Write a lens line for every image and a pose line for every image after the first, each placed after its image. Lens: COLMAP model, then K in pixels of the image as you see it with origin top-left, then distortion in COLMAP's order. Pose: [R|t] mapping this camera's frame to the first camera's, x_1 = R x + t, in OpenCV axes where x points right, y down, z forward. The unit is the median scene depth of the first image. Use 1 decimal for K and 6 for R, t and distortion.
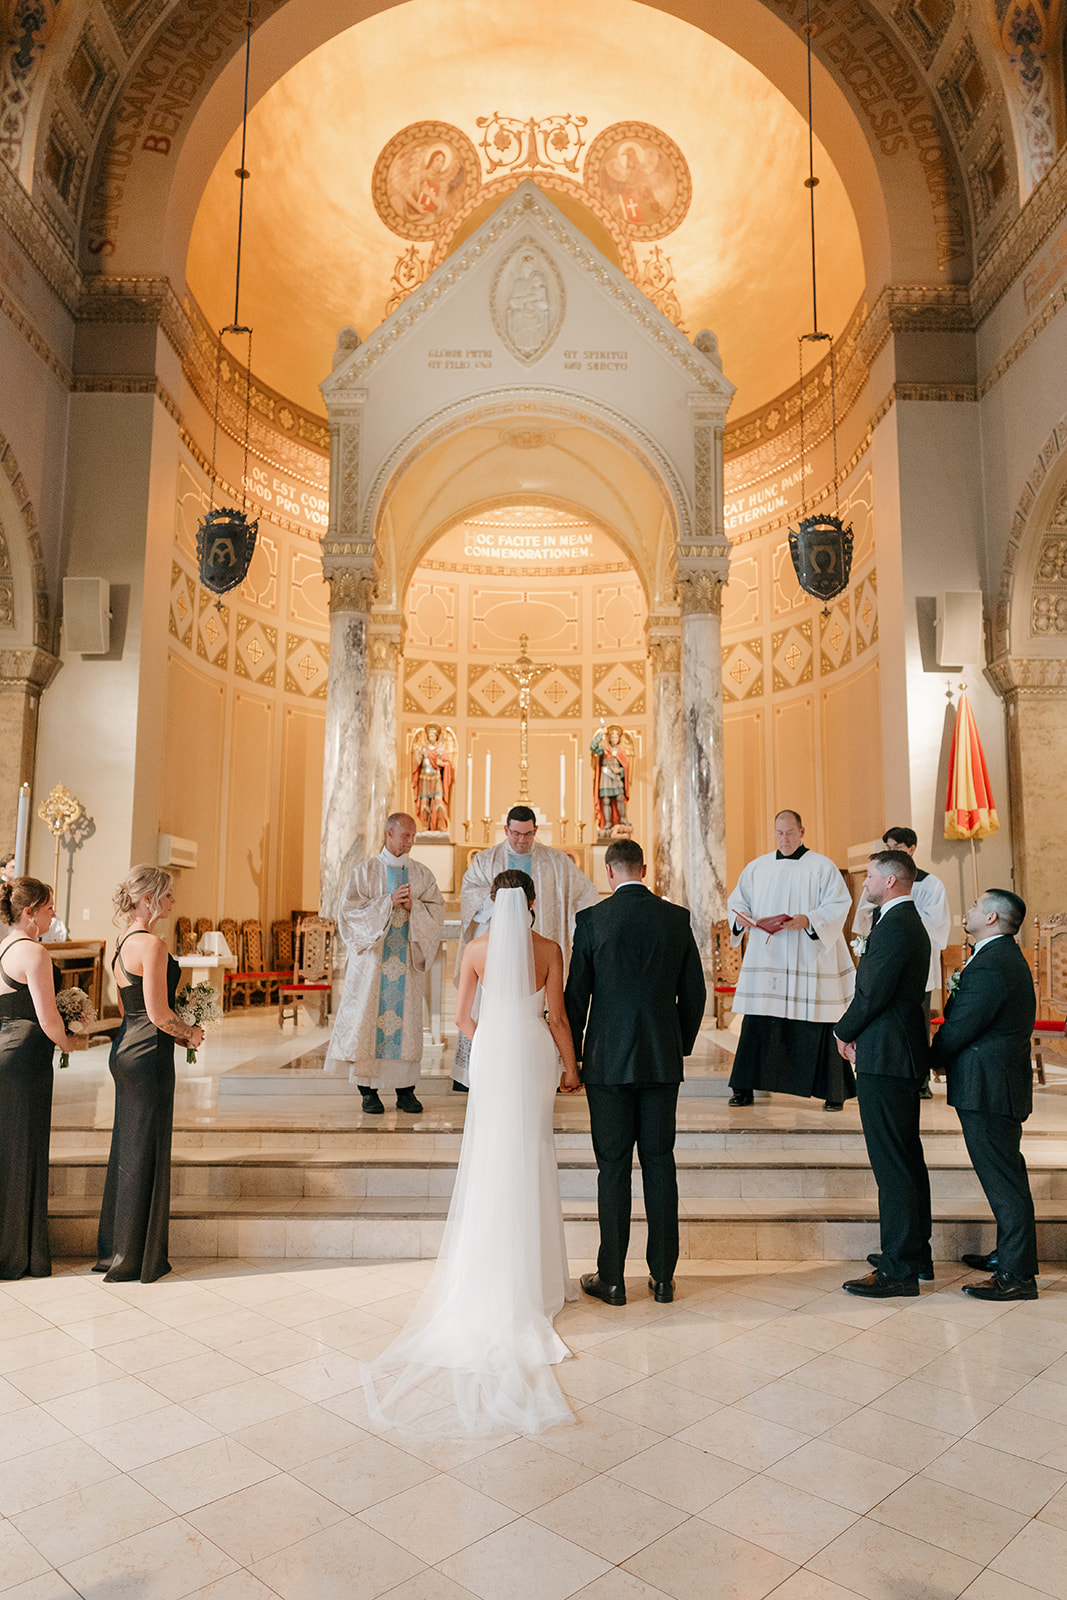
lens RADIAL K [[1063.0, 0, 533.5], [0, 1063.0, 800.0], [0, 0, 1]] dist [-0.000626, 0.000260]
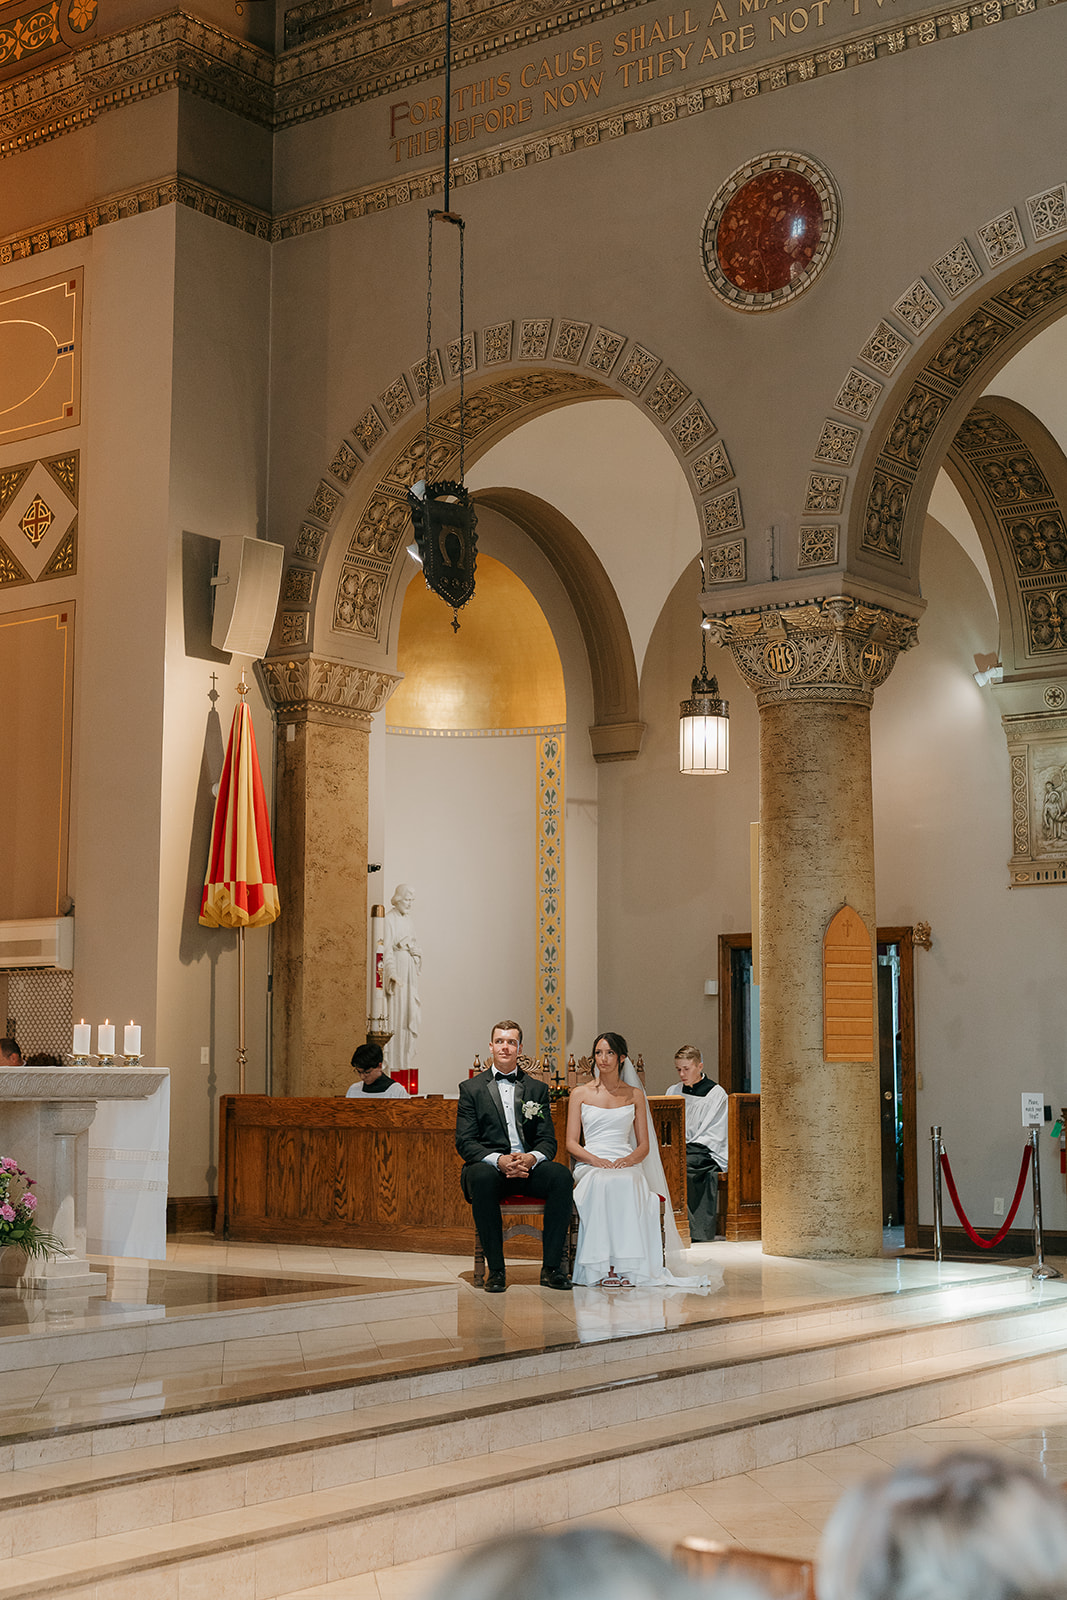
lens RADIAL K [[2227.7, 0, 583.0], [0, 2227.7, 798.6], [0, 0, 1]] dist [-0.014403, 0.021150]
pose [[0.606734, 0.088369, 0.789978, -0.475501], [-0.094231, 0.994790, -0.038907, -0.007609], [-0.789300, -0.050834, 0.611899, 0.017171]]
